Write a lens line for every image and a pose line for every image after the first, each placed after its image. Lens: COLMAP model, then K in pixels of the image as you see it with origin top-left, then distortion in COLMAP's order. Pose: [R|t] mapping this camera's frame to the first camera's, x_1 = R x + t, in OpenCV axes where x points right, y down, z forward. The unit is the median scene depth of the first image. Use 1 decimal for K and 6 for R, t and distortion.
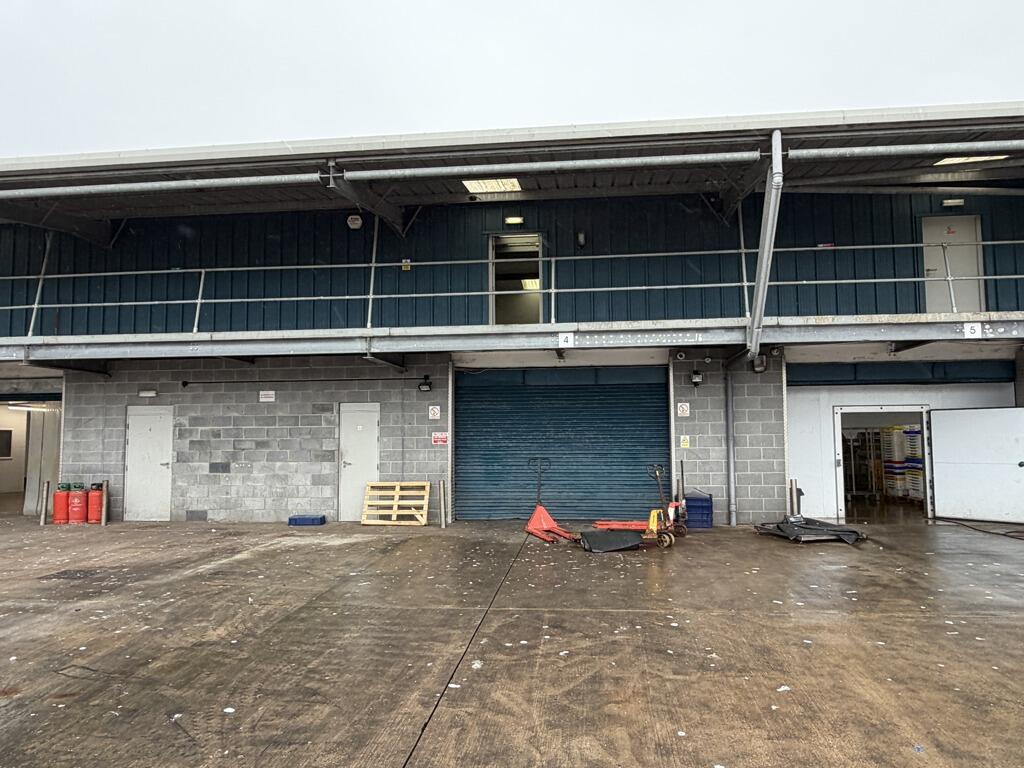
lens RADIAL K [[718.4, 0, 511.6], [0, 718.4, 374.3], [0, 0, 1]] dist [0.018750, -0.004207]
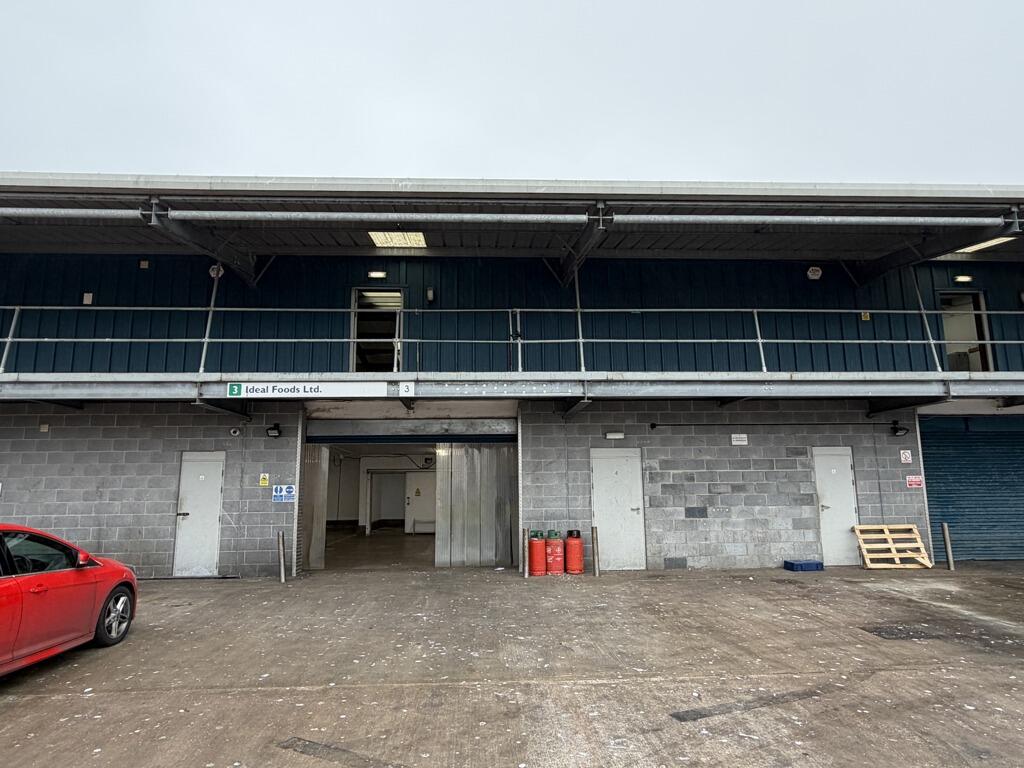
lens RADIAL K [[675.7, 0, 512.7], [0, 675.7, 388.7], [0, 0, 1]] dist [0.013415, -0.001666]
pose [[0.983446, 0.020271, 0.180063, -0.812643], [-0.011863, 0.998794, -0.047650, 0.009222], [-0.180812, 0.044725, 0.982500, 0.141084]]
